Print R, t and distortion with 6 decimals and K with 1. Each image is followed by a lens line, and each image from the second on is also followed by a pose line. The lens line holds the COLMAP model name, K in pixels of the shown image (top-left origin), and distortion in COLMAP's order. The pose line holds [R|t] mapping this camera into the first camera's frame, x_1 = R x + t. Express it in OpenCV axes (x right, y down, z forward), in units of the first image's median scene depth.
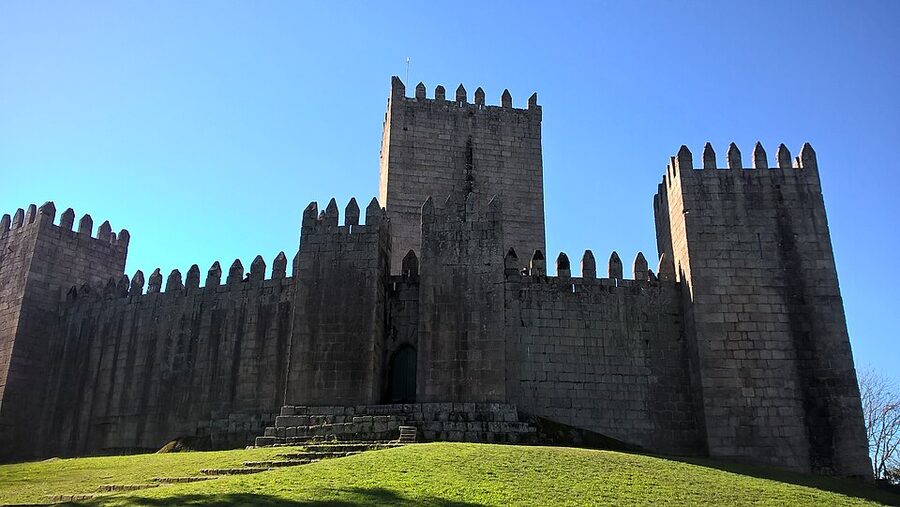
lens RADIAL K [[739.7, 0, 450.0], [0, 739.7, 253.5], [0, 0, 1]] dist [0.101146, -0.005870]
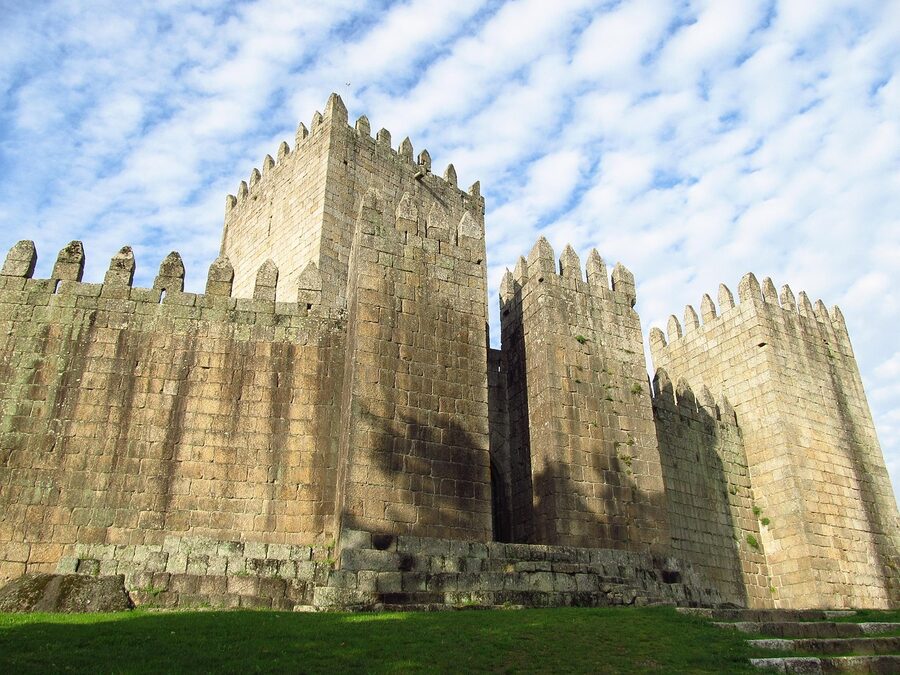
lens RADIAL K [[718.2, 0, 358.2], [0, 718.2, 339.5], [0, 0, 1]] dist [-0.012156, -0.005559]
pose [[0.835670, 0.235641, 0.496113, -0.440479], [-0.168432, 0.969714, -0.176878, 0.147556], [-0.522767, 0.064250, 0.850051, 0.514748]]
